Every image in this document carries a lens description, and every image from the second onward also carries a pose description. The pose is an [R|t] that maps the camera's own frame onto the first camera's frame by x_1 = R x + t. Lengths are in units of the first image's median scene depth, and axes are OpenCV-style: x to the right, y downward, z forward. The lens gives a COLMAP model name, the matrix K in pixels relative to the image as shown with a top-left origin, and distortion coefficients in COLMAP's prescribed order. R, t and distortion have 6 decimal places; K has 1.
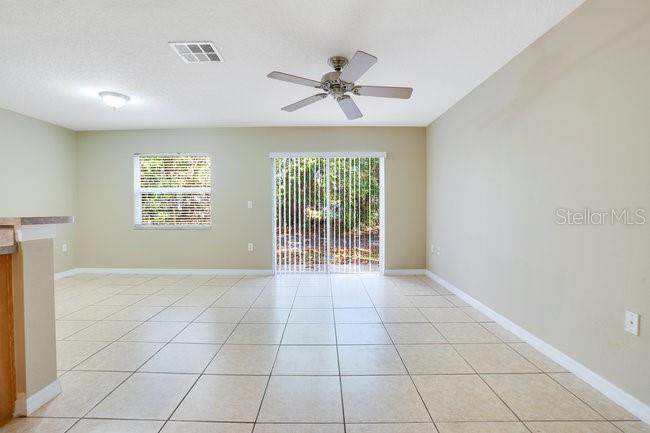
lens RADIAL K [[316.9, 0, 329.8], [0, 316.9, 216.9], [0, 0, 1]] dist [-0.039134, 0.009383]
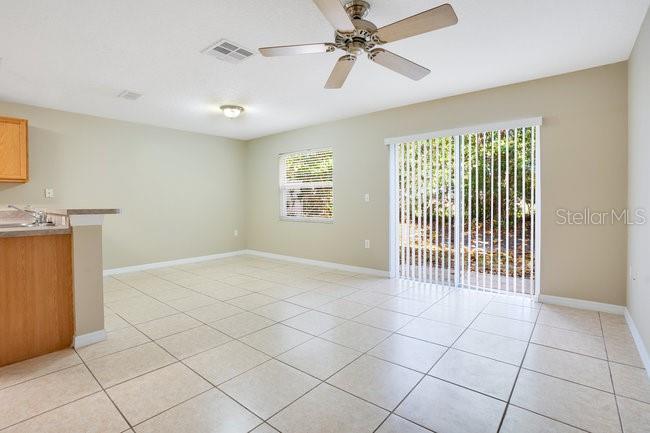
lens RADIAL K [[316.9, 0, 324.0], [0, 316.9, 213.6], [0, 0, 1]] dist [-0.039134, 0.009383]
pose [[0.757201, 0.022631, -0.652789, 0.297307], [-0.015092, 0.999739, 0.017154, -0.007514], [0.653007, -0.003137, 0.757345, 0.244244]]
